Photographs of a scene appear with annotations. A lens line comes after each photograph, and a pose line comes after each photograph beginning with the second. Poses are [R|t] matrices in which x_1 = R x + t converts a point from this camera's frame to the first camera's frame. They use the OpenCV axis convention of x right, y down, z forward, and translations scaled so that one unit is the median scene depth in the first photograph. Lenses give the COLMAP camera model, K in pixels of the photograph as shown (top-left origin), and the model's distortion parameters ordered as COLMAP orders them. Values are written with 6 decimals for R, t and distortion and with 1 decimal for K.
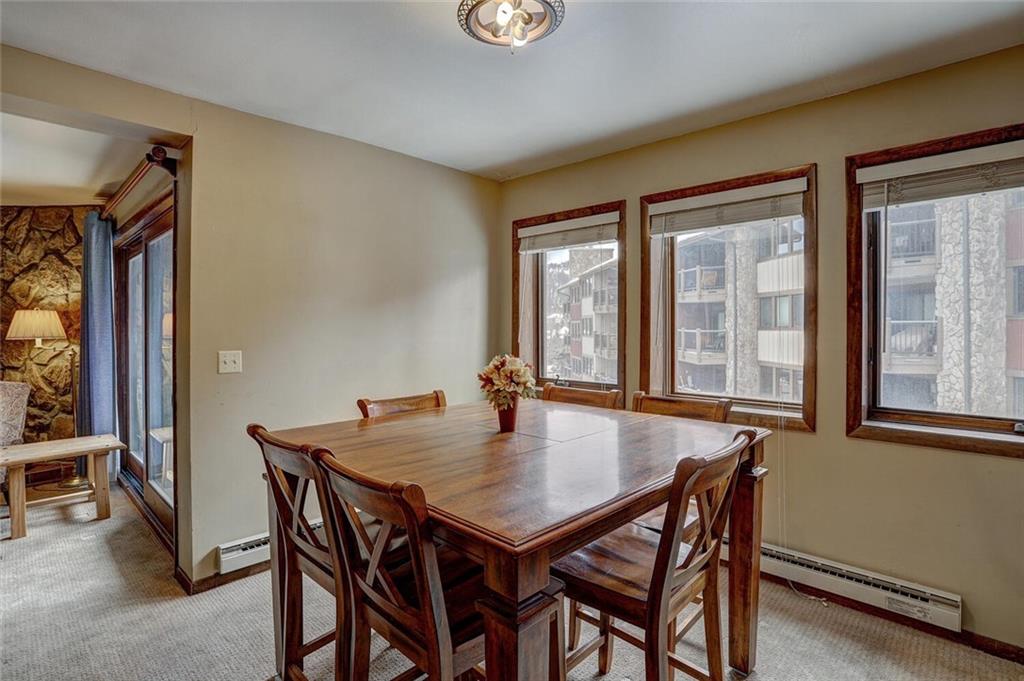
lens RADIAL K [[513.3, 0, 517.0], [0, 513.3, 332.3], [0, 0, 1]] dist [-0.030196, 0.003321]
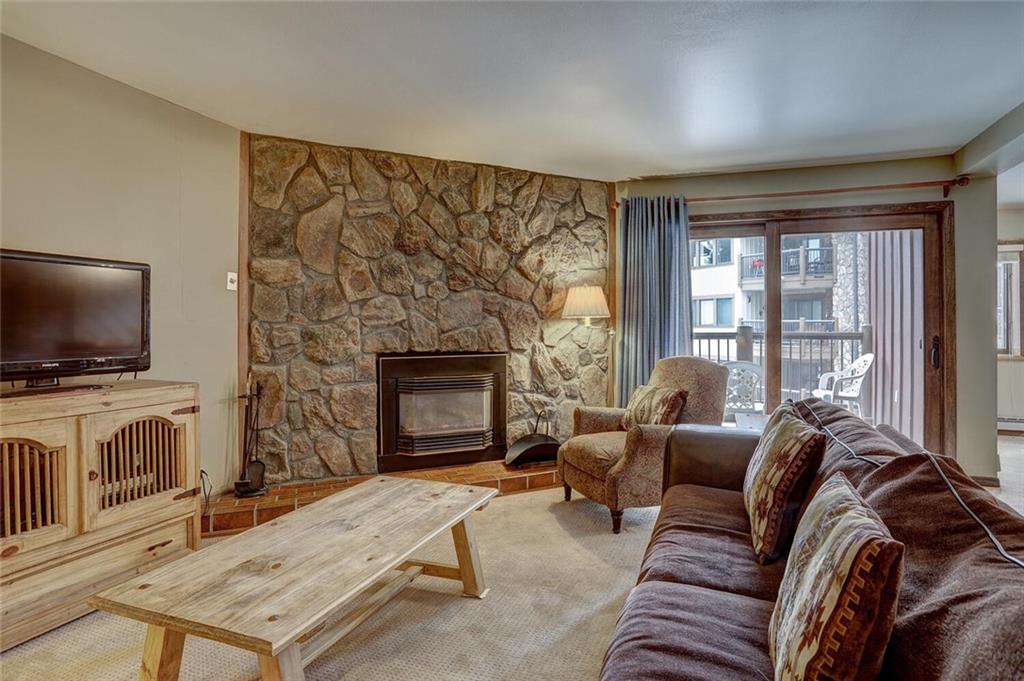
lens RADIAL K [[526.5, 0, 553.1], [0, 526.5, 321.9], [0, 0, 1]] dist [-0.049593, 0.016292]
pose [[0.895722, 0.013755, 0.444401, -1.373094], [-0.005902, 0.999801, -0.019051, 0.037870], [-0.444575, 0.014442, 0.895625, 0.135631]]
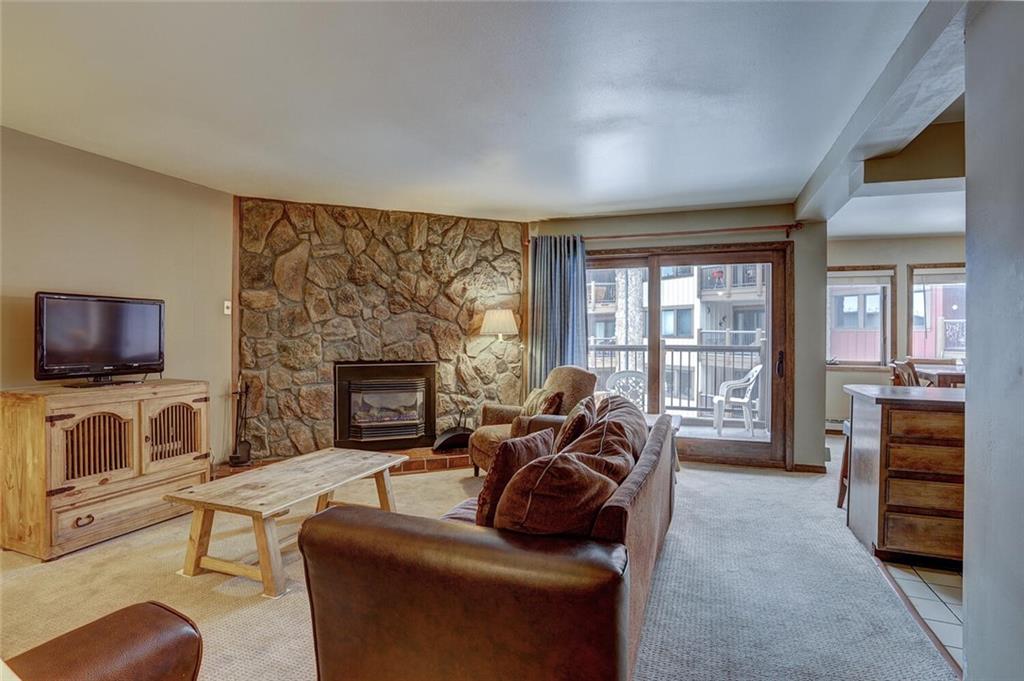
lens RADIAL K [[526.5, 0, 487.6], [0, 526.5, 332.2], [0, 0, 1]] dist [-0.049593, 0.016292]
pose [[0.923497, 0.015995, 0.383273, -1.376957], [-0.010906, 0.999821, -0.015448, 0.025921], [-0.383451, 0.010086, 0.923506, -0.118030]]
